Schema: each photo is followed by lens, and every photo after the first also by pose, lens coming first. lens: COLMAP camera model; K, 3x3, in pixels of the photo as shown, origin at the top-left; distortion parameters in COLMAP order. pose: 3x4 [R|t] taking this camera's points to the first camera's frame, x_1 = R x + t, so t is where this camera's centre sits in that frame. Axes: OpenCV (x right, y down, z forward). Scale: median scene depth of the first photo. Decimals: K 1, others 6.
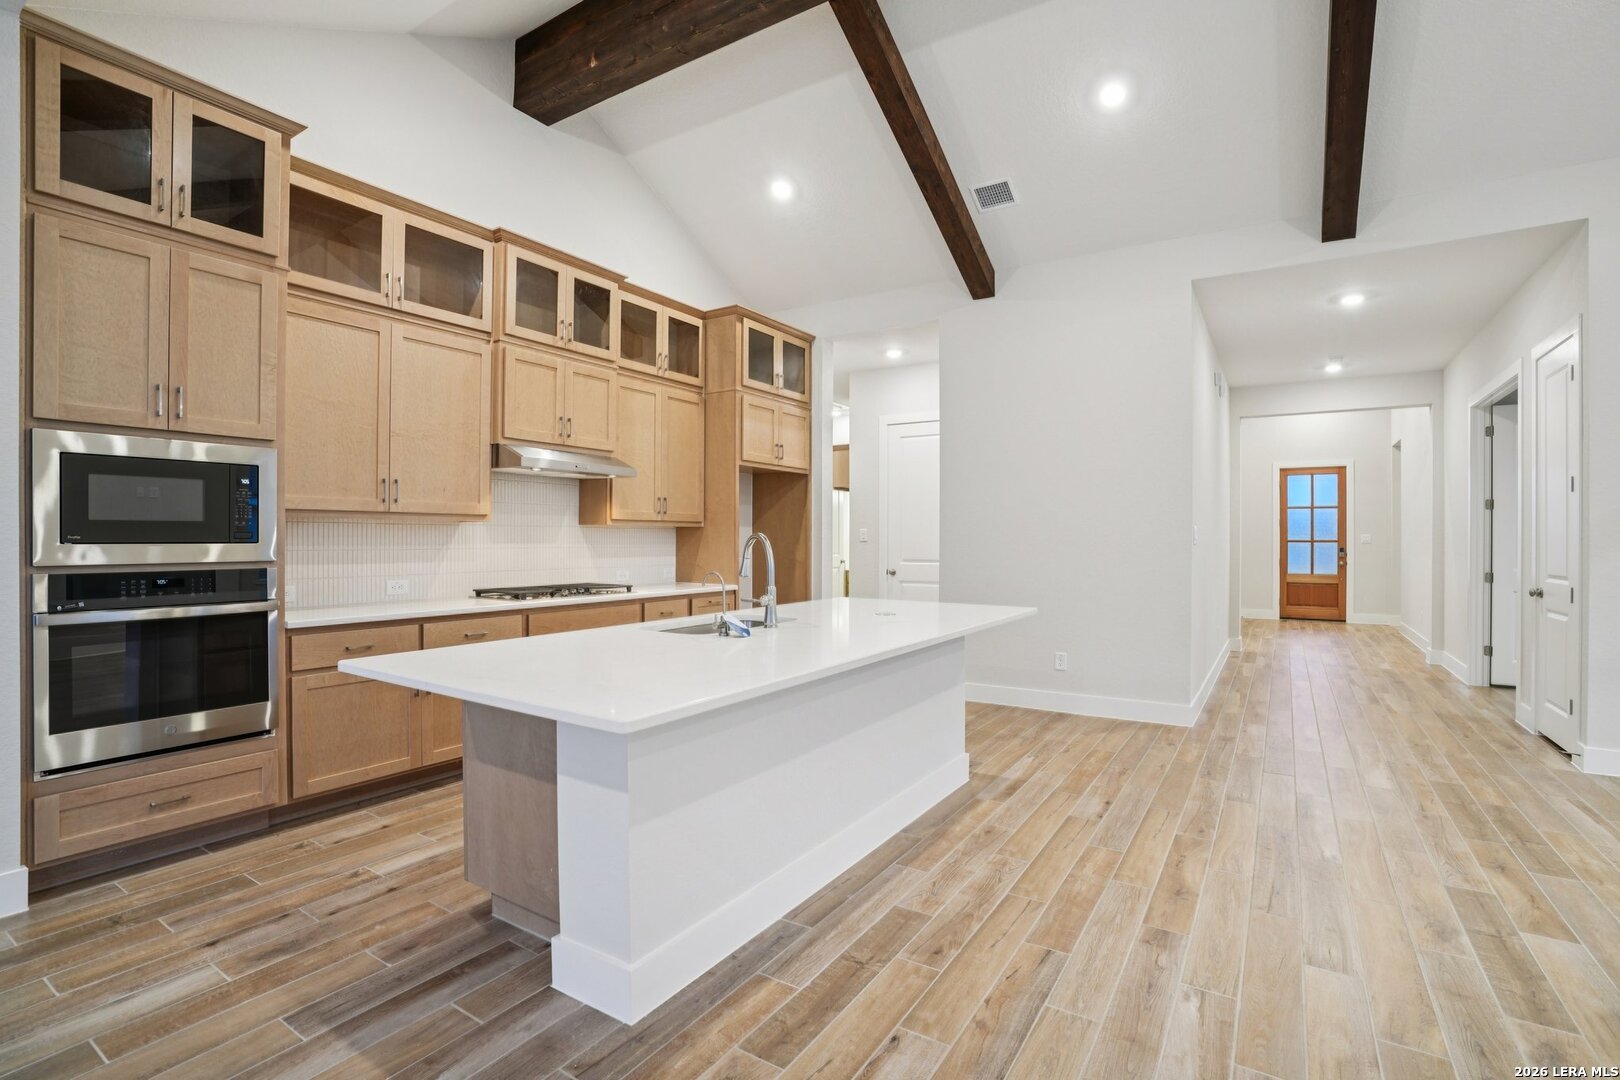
lens RADIAL K [[747.6, 0, 802.0], [0, 747.6, 539.7], [0, 0, 1]] dist [-0.051417, 0.016278]
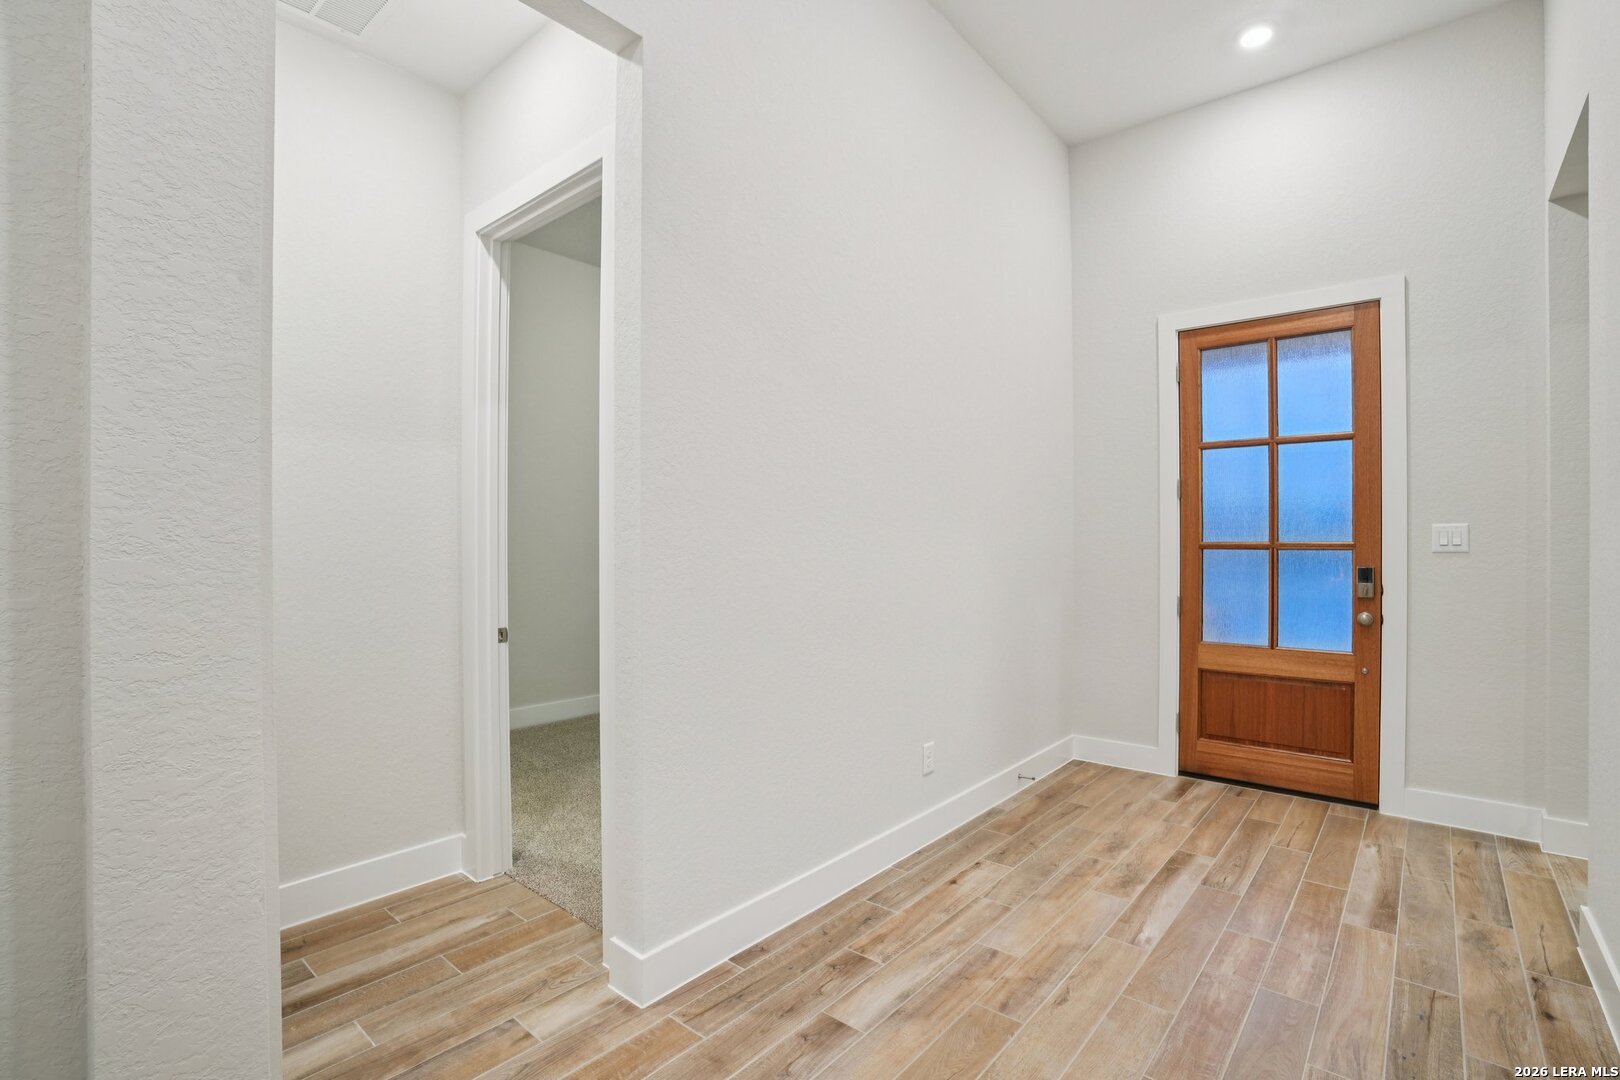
lens RADIAL K [[747.6, 0, 811.1], [0, 747.6, 547.8], [0, 0, 1]] dist [-0.051417, 0.016278]
pose [[0.999569, 0.000154, 0.029373, 1.341676], [-0.000182, 1.000000, 0.000950, 0.005986], [-0.029373, -0.000955, 0.999568, 1.892313]]
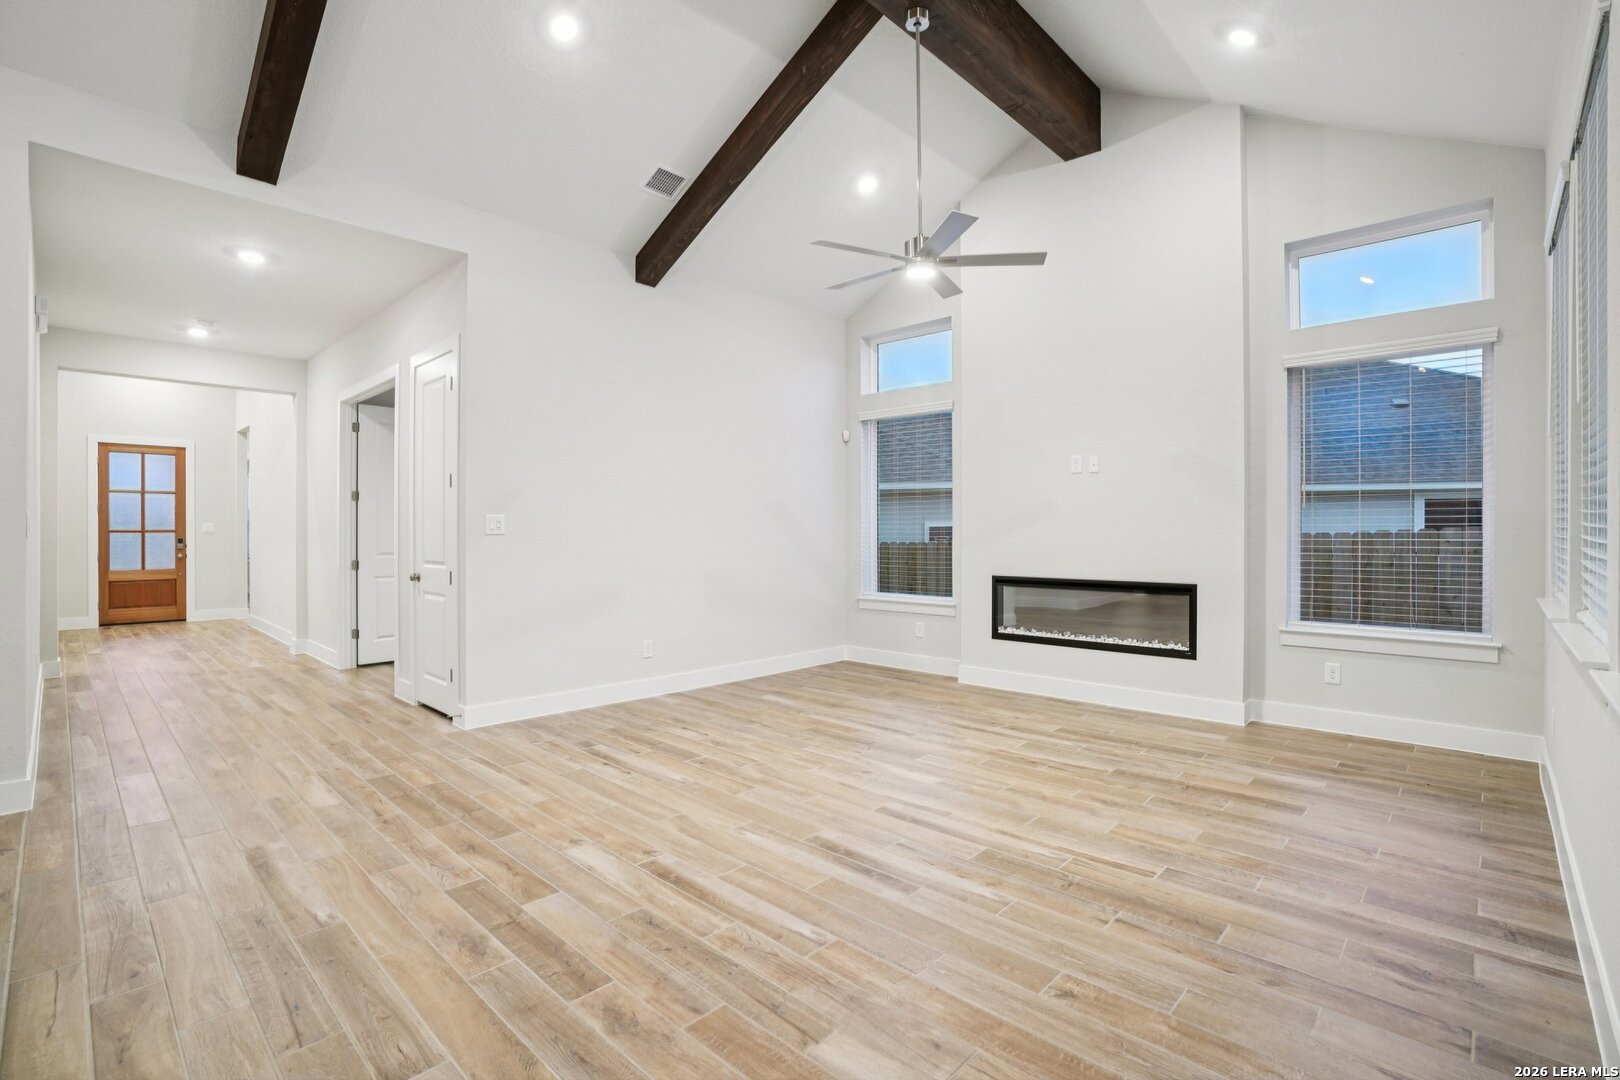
lens RADIAL K [[747.6, 0, 814.6], [0, 747.6, 531.4], [0, 0, 1]] dist [-0.051417, 0.016278]
pose [[0.179483, -0.003765, 0.983754, 0.016608], [0.000999, 0.999993, 0.003645, -0.000552], [-0.983761, 0.000329, 0.179486, 0.210890]]
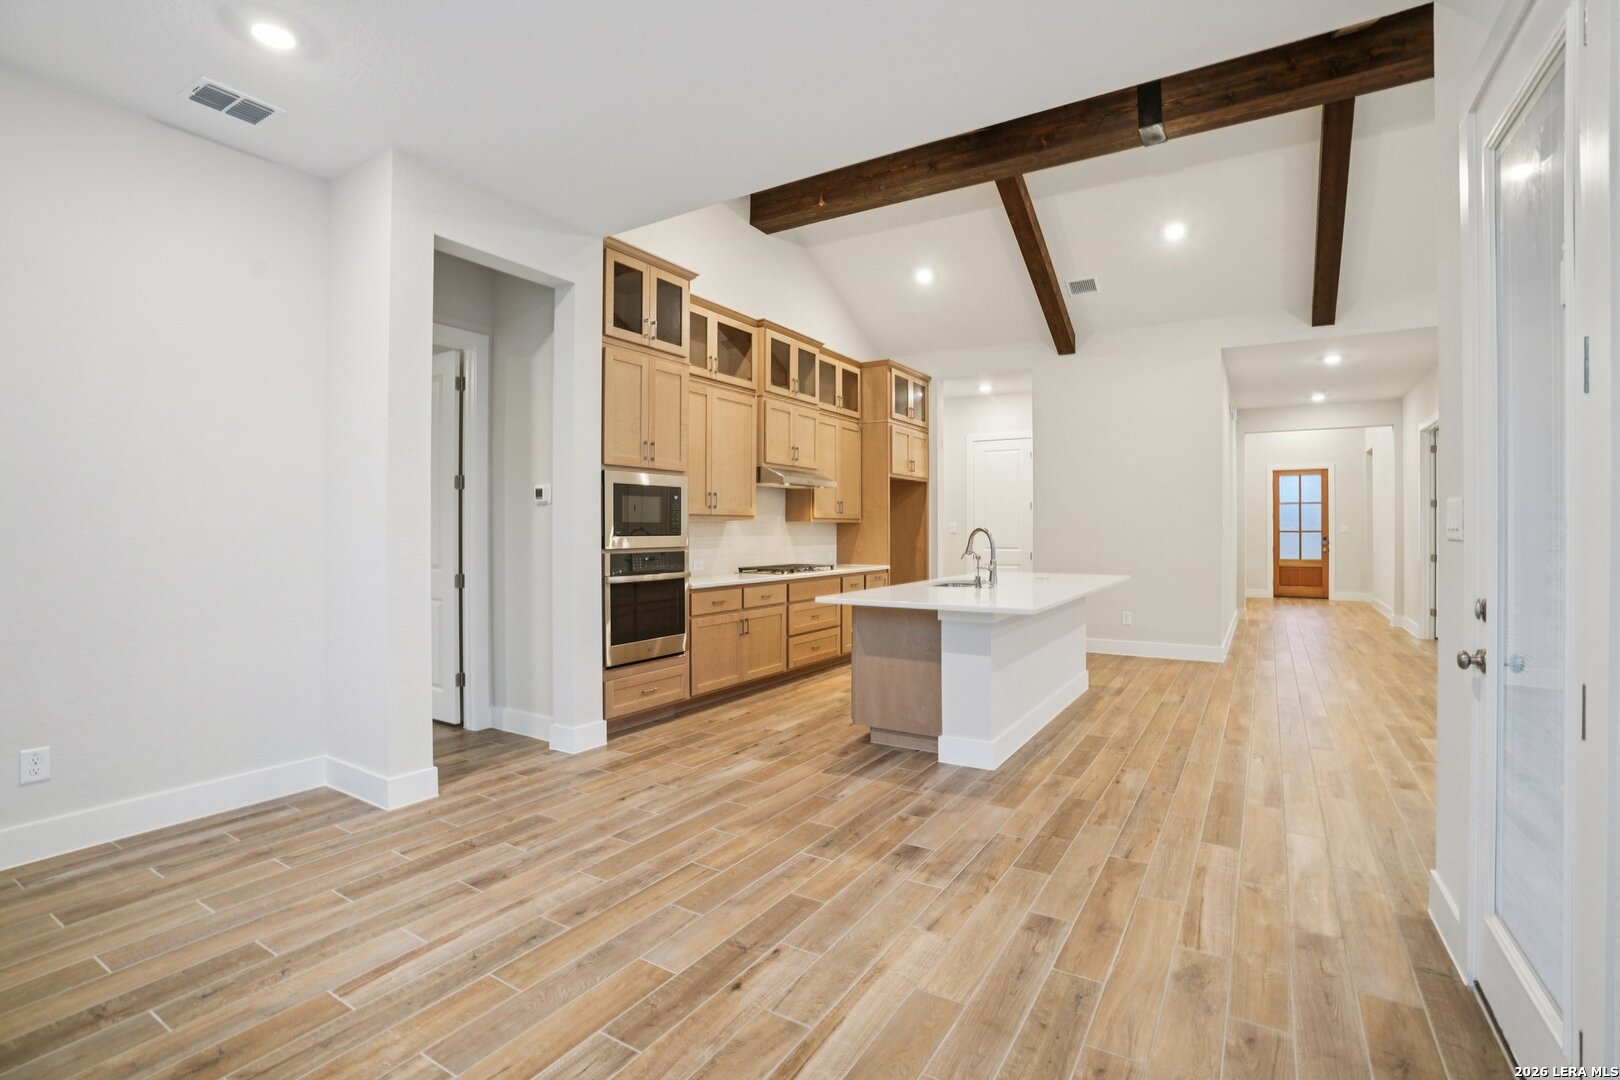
lens RADIAL K [[747.6, 0, 809.5], [0, 747.6, 530.0], [0, 0, 1]] dist [-0.051417, 0.016278]
pose [[0.999709, -0.003909, 0.023816, -0.352155], [0.003963, 0.999990, -0.002235, -0.002028], [-0.023807, 0.002329, 0.999714, -0.469869]]
